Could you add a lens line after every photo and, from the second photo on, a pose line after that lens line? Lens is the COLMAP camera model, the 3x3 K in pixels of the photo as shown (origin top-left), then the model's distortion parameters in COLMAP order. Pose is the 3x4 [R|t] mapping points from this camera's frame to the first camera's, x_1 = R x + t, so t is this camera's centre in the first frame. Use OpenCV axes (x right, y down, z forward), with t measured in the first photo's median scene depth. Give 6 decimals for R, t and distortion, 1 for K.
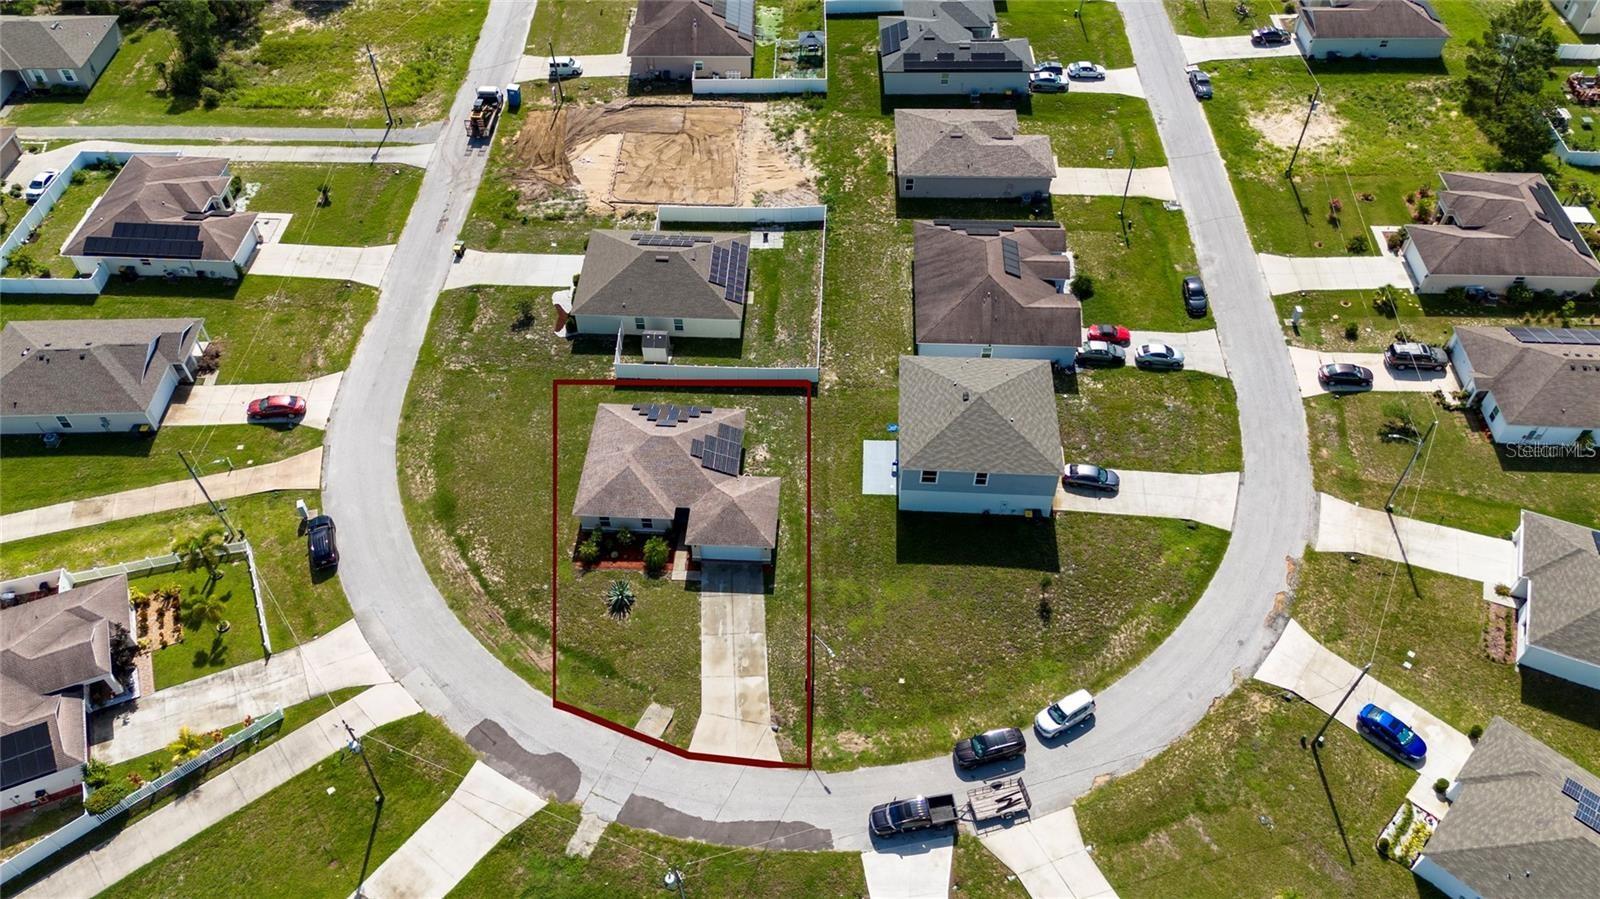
lens RADIAL K [[1170.7, 0, 803.4], [0, 1170.7, 452.8], [0, 0, 1]] dist [0.106375, -0.135449]
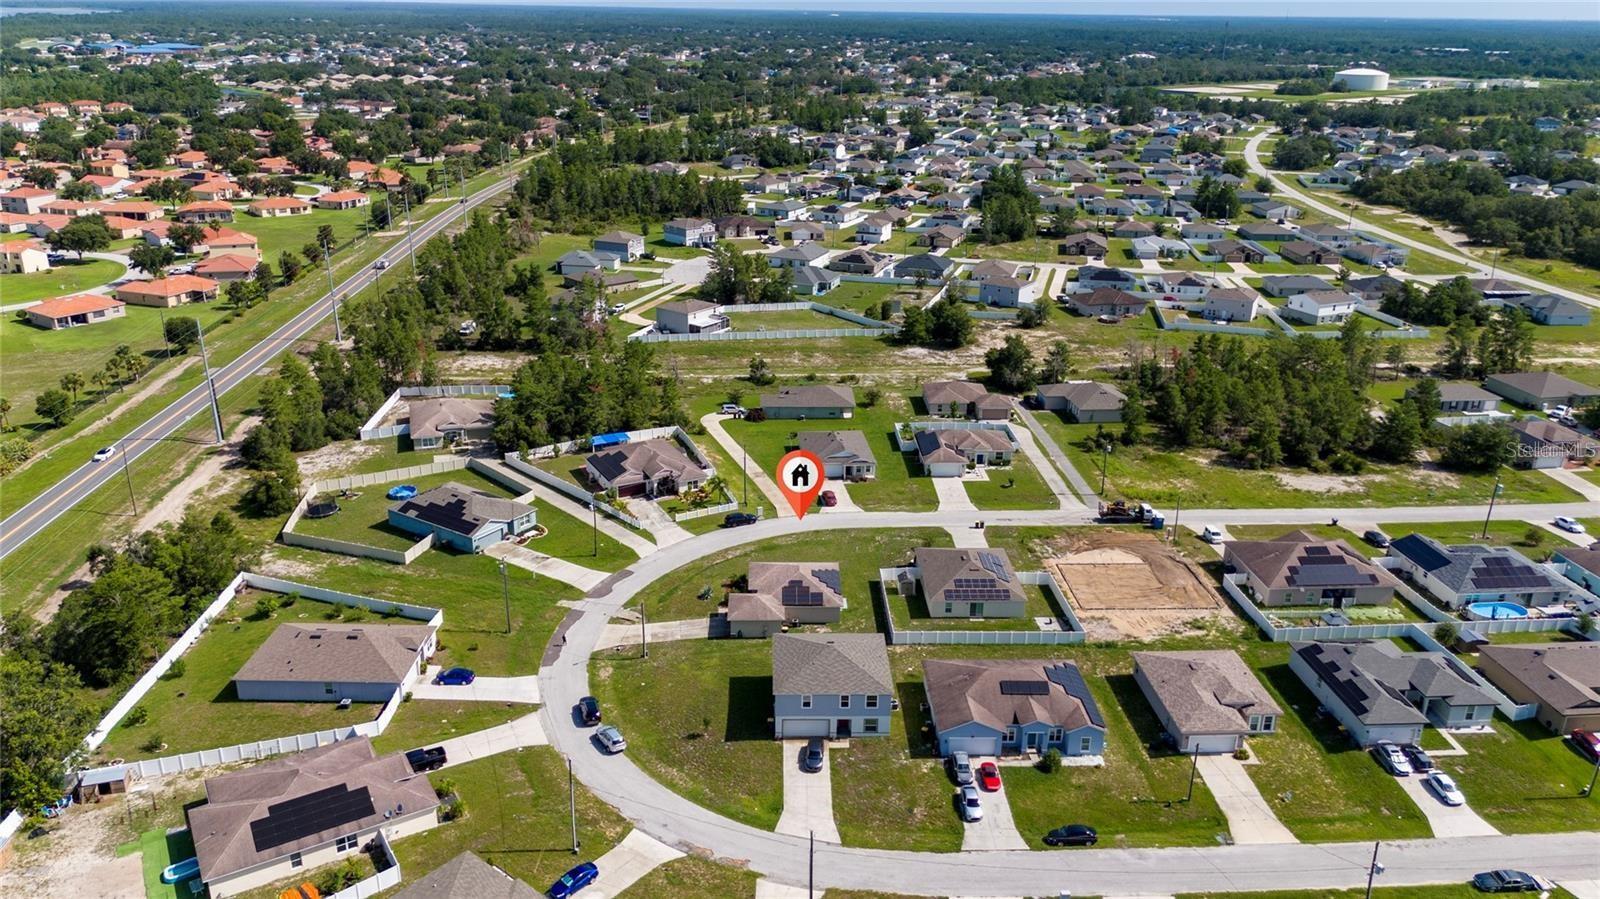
lens RADIAL K [[1170.7, 0, 803.4], [0, 1170.7, 452.8], [0, 0, 1]] dist [0.106375, -0.135449]
pose [[0.077736, 0.353431, -0.932225, 1.362578], [-0.752062, 0.634631, 0.177893, -0.417497], [0.654492, 0.687262, 0.315136, 0.389378]]
